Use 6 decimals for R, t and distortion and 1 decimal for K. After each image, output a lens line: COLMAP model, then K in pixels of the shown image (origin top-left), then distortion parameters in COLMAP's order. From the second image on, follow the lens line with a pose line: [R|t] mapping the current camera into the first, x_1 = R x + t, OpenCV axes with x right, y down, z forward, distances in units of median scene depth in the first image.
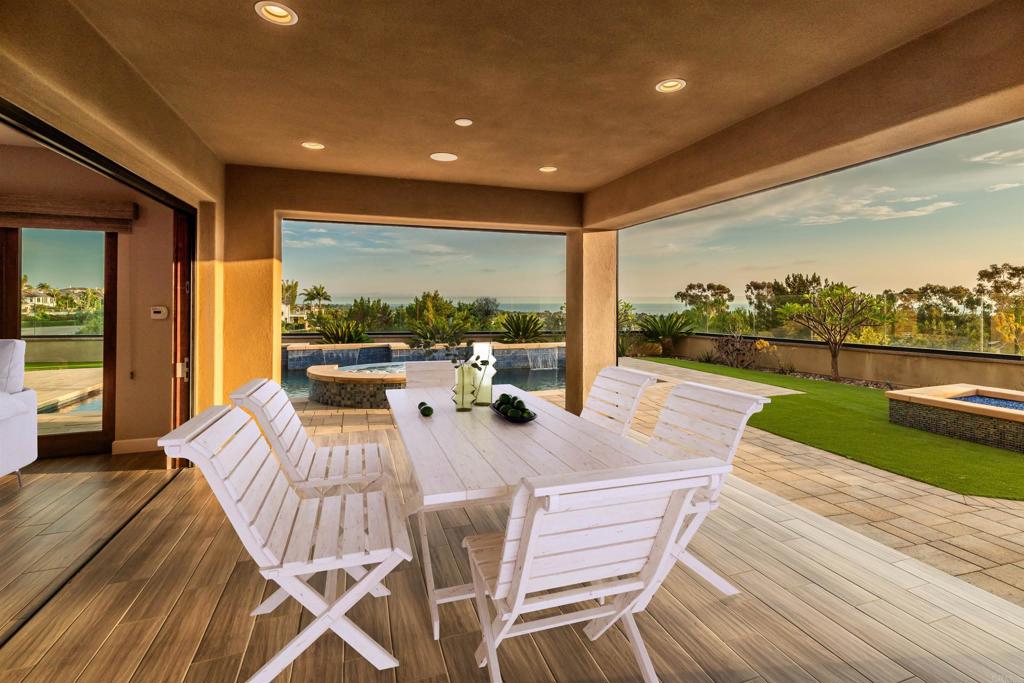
lens RADIAL K [[459.8, 0, 510.4], [0, 459.8, 303.4], [0, 0, 1]] dist [-0.001206, 0.000231]
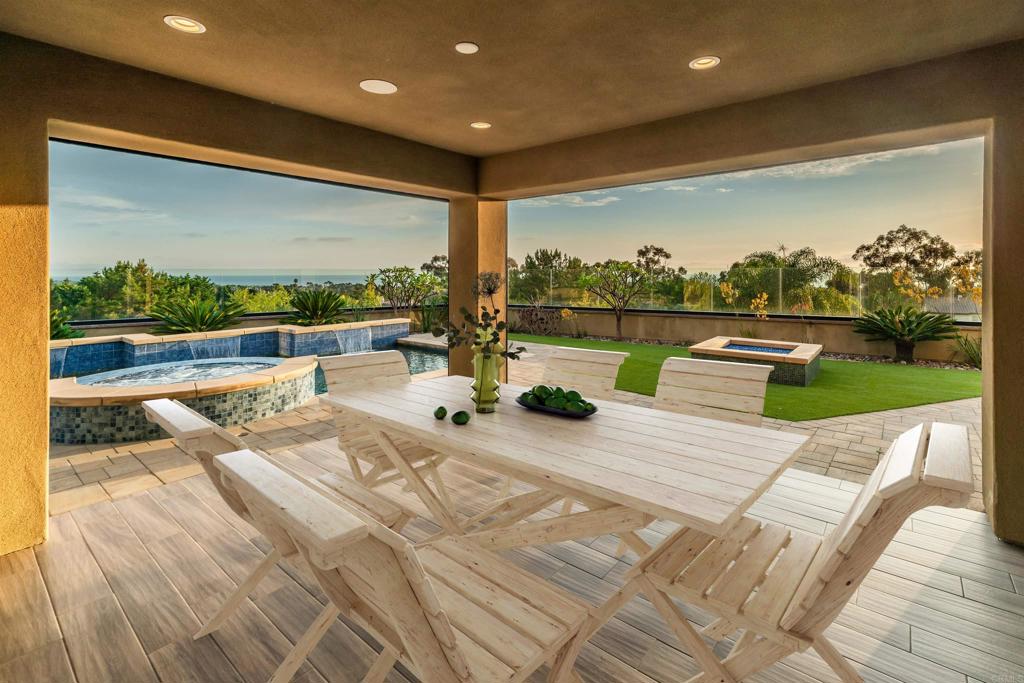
lens RADIAL K [[469.6, 0, 511.3], [0, 469.6, 275.9], [0, 0, 1]] dist [0.001275, -0.000111]
pose [[0.853305, -0.005085, 0.521387, -0.177231], [0.003779, 0.999986, 0.003567, -0.005741], [-0.521398, -0.001073, 0.853313, 0.114046]]
